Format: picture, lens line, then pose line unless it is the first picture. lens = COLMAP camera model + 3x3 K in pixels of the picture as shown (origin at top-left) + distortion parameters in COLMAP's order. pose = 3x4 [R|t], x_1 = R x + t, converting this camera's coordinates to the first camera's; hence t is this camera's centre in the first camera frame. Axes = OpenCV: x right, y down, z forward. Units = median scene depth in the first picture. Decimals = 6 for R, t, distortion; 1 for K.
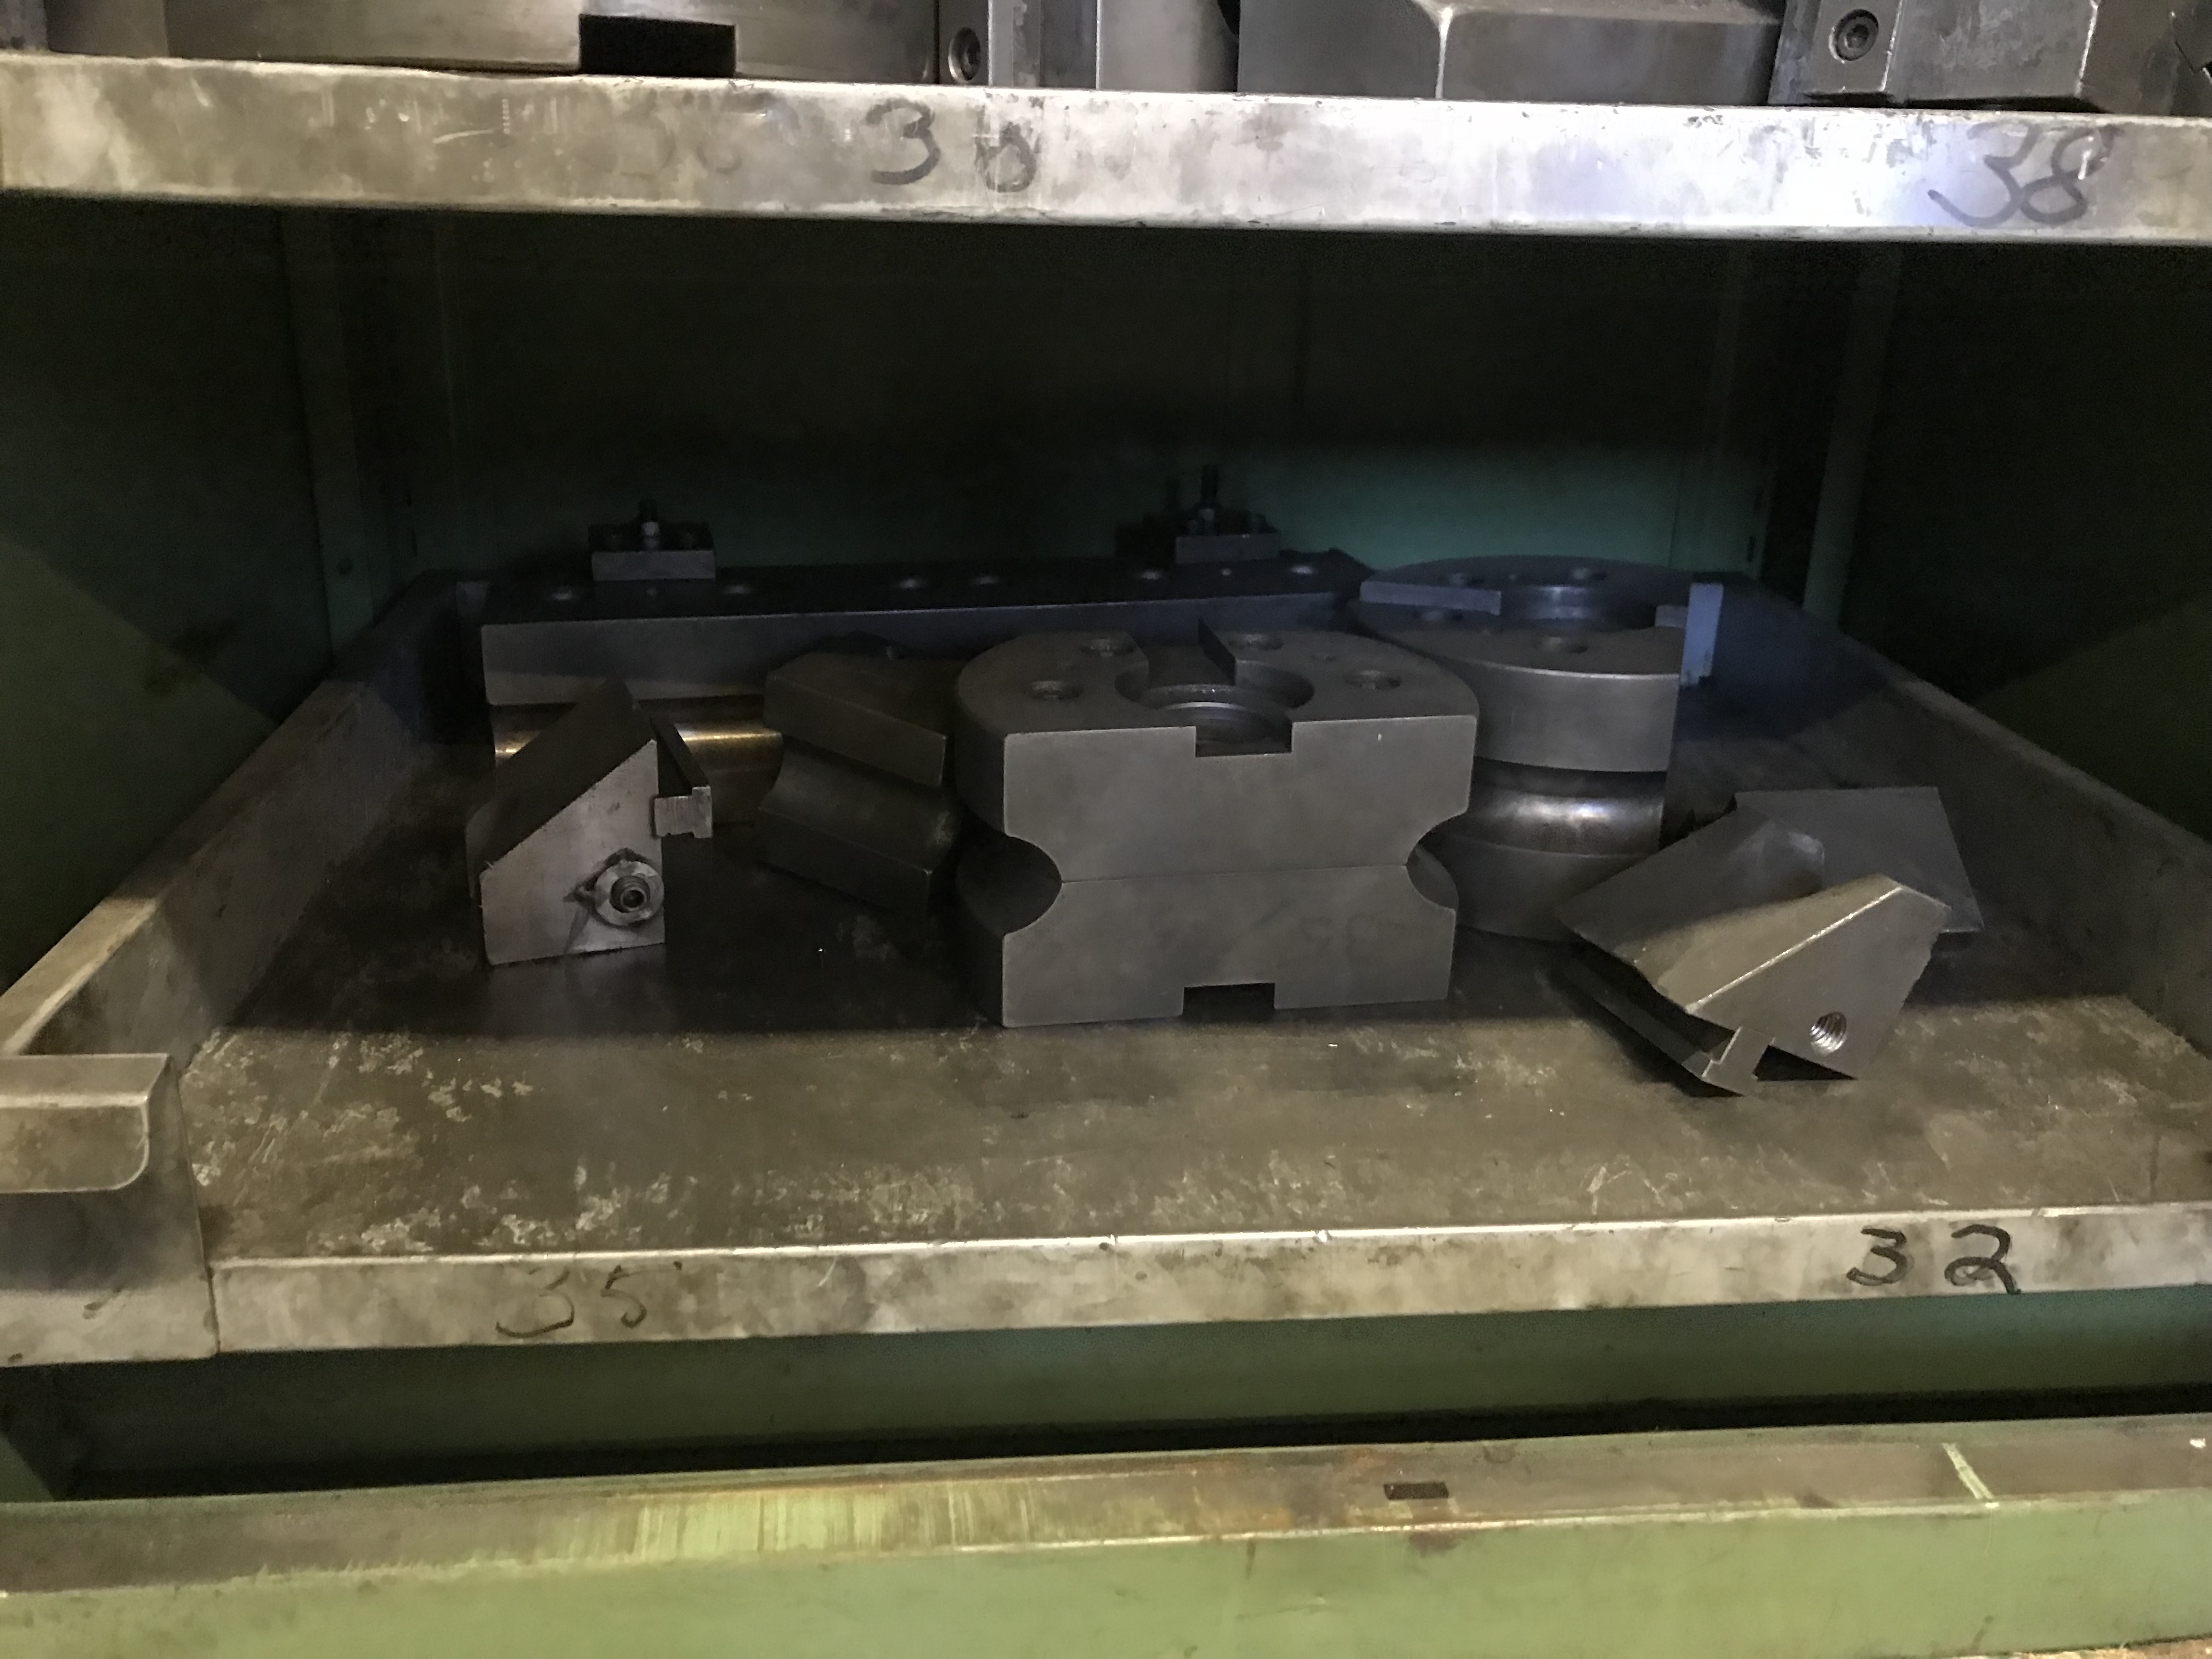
lens RADIAL K [[1804.9, 0, 1101.0], [0, 1804.9, 784.4], [0, 0, 1]] dist [0.011170, -0.009260]
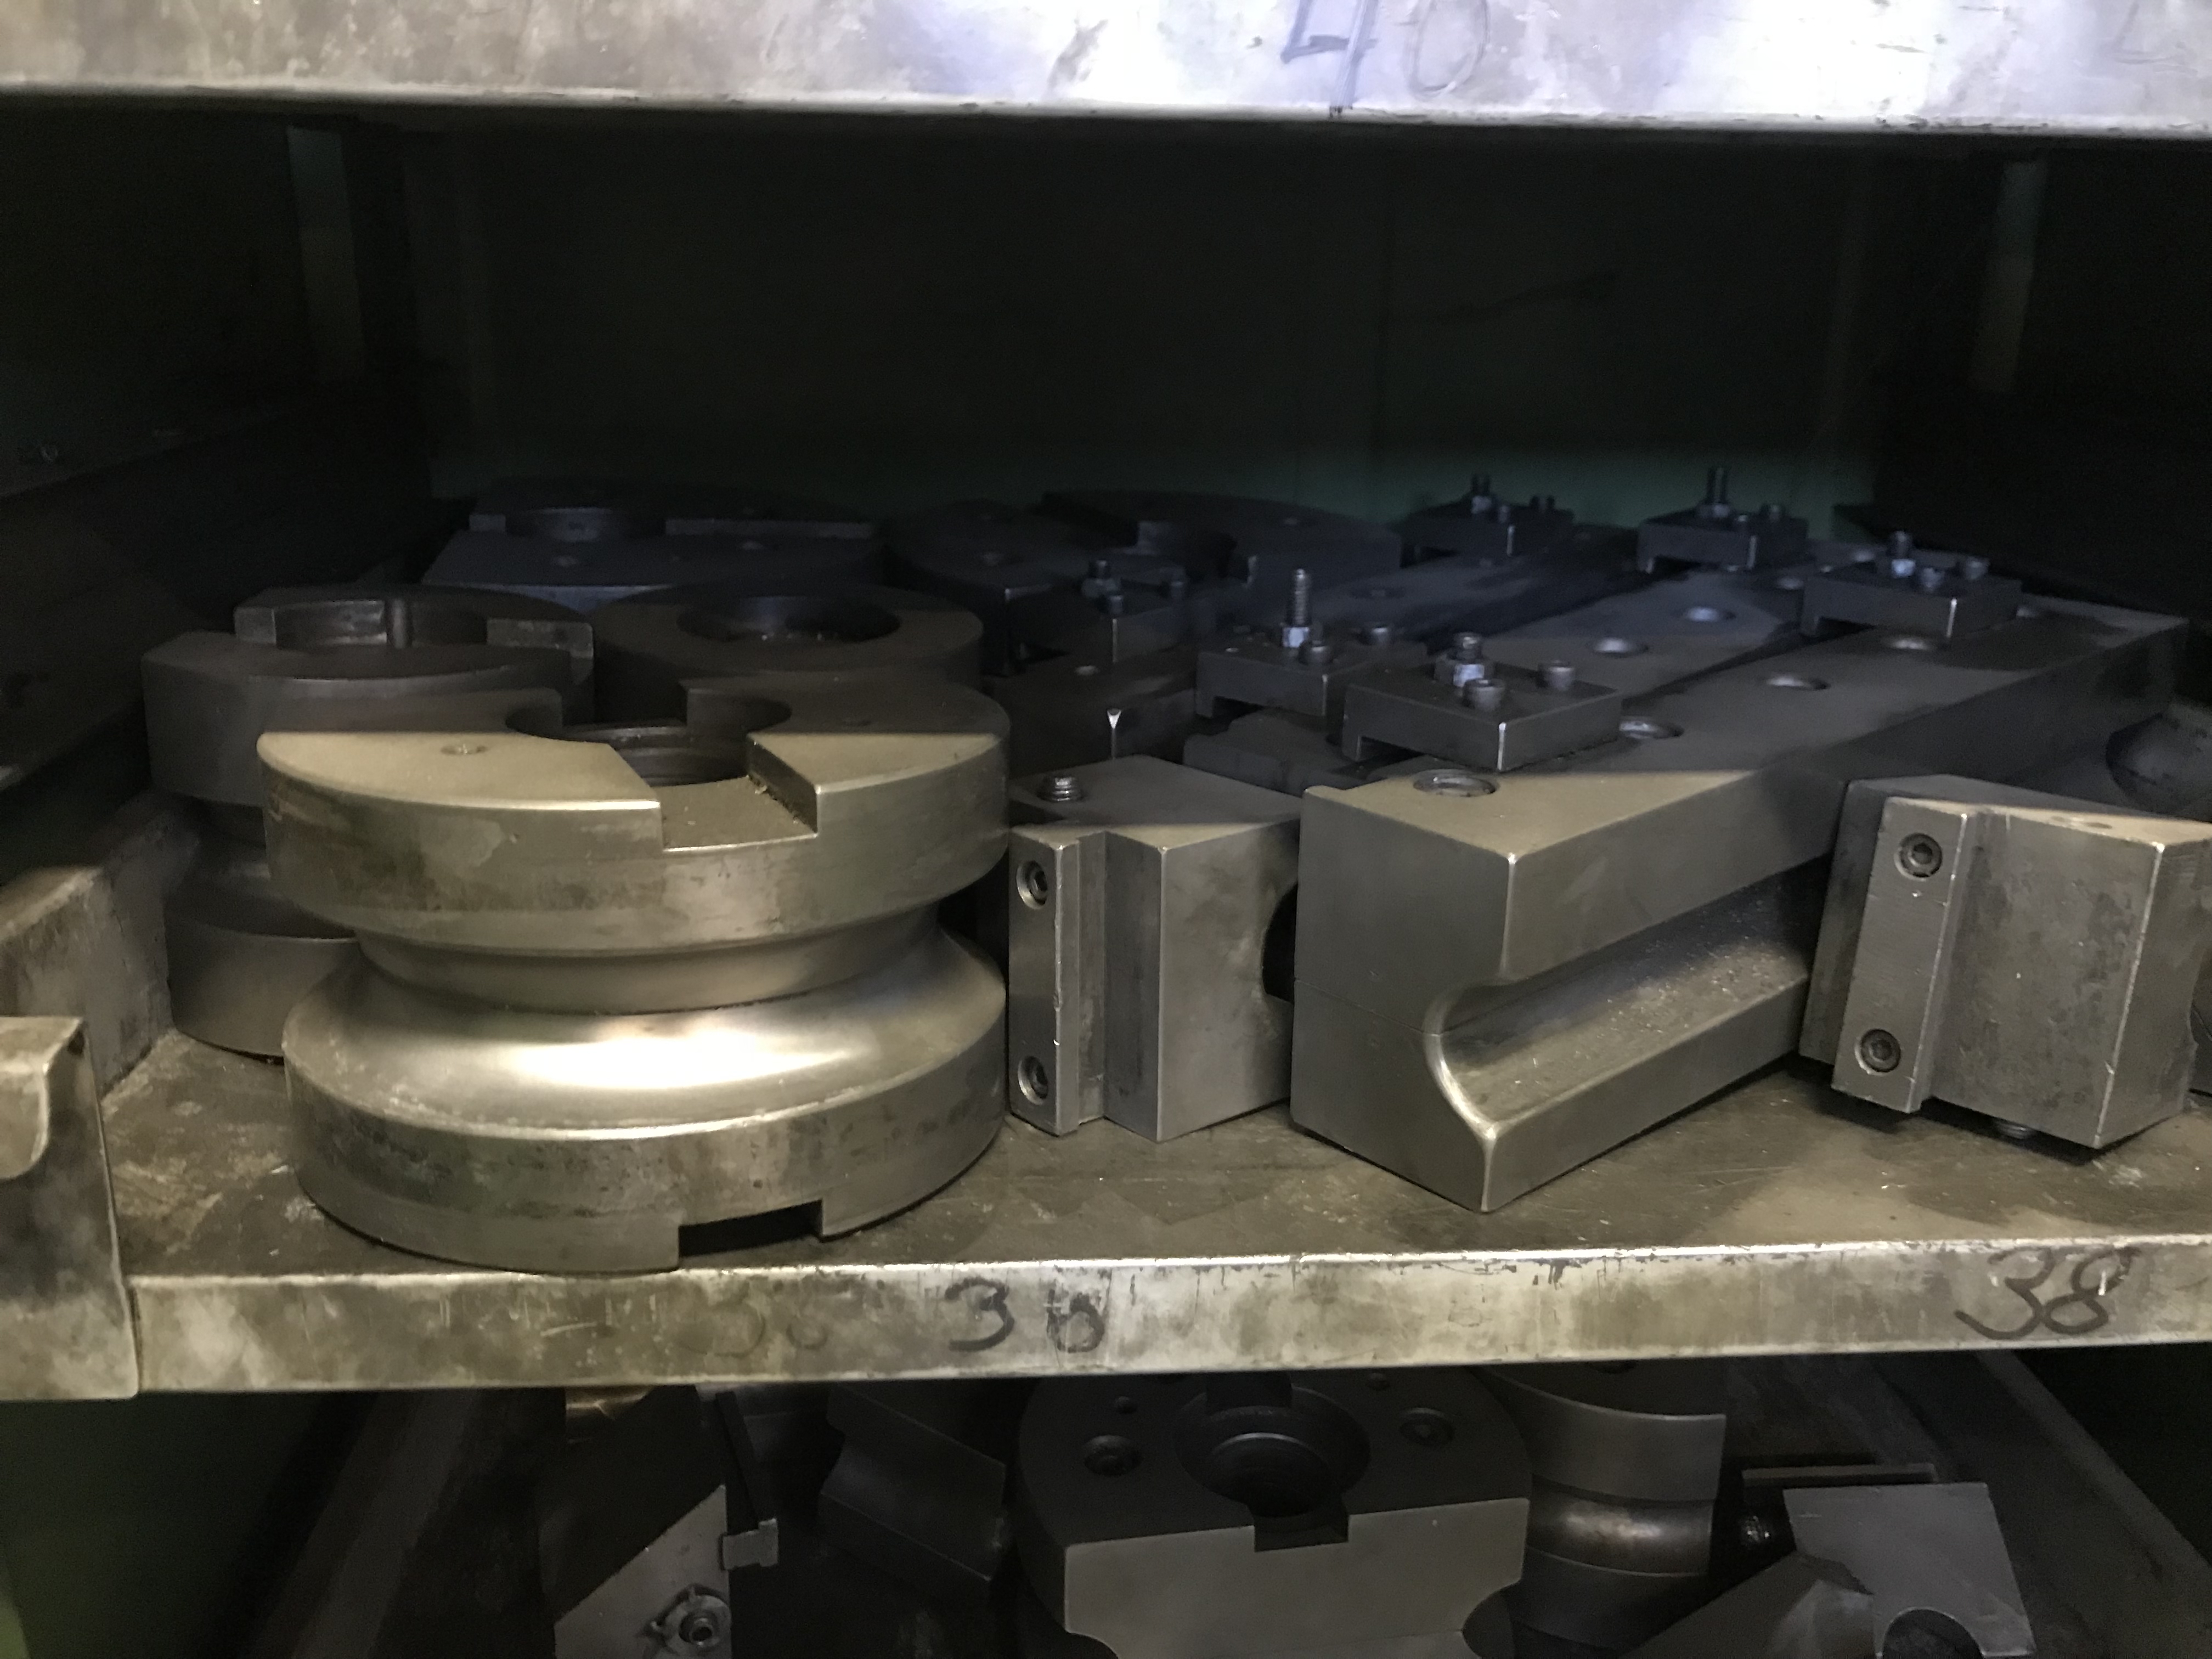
lens RADIAL K [[1819.5, 0, 1106.0], [0, 1819.5, 829.5], [0, 0, 1]] dist [-0.004096, 0.007199]
pose [[0.999784, -0.006887, -0.019610, -0.012049], [0.005880, 0.998685, -0.050937, -0.580232], [0.019935, 0.050811, 0.998509, -0.079049]]
